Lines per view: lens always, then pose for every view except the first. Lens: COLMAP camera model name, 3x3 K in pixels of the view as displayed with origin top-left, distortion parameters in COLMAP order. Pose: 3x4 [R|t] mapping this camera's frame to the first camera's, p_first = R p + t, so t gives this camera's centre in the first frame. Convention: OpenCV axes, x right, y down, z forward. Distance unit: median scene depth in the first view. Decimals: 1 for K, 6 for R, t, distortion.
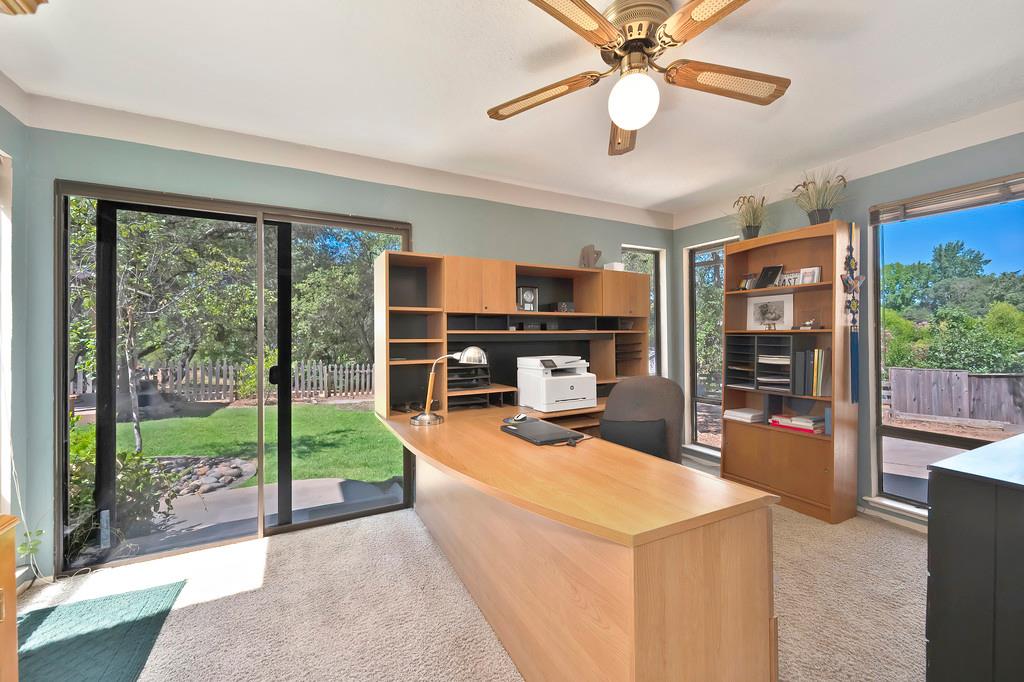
lens RADIAL K [[403.9, 0, 511.8], [0, 403.9, 336.6], [0, 0, 1]] dist [-0.004577, 0.001725]
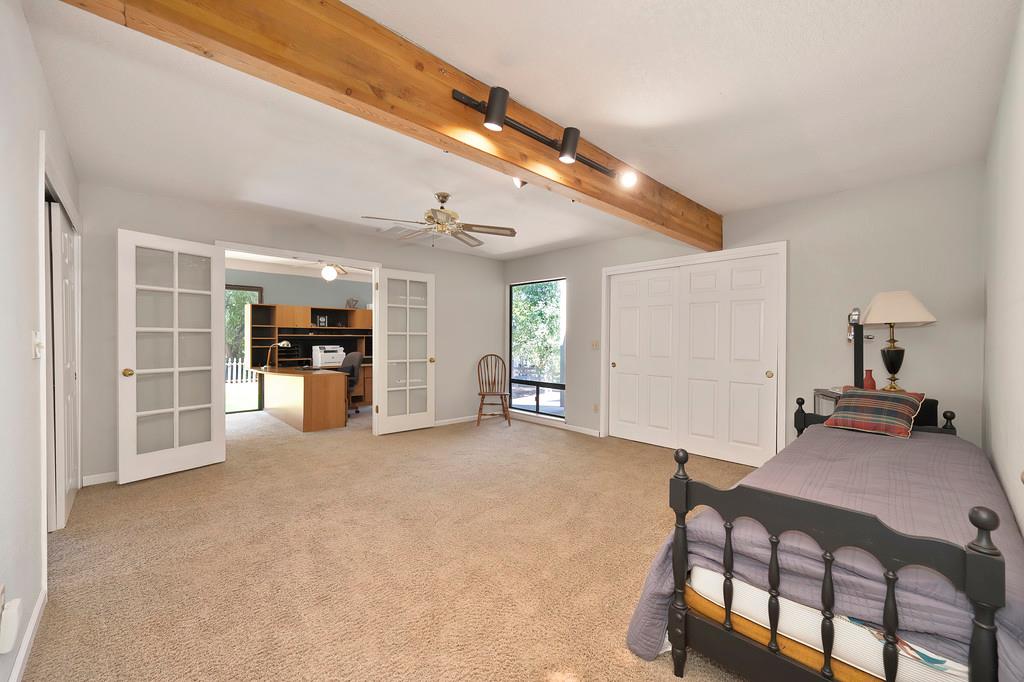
lens RADIAL K [[403.9, 0, 513.4], [0, 403.9, 344.0], [0, 0, 1]] dist [-0.004577, 0.001725]
pose [[0.967057, 0.010037, 0.254364, 0.600003], [-0.013271, 0.999851, 0.011003, -0.002639], [-0.254215, -0.014016, 0.967046, -1.741088]]
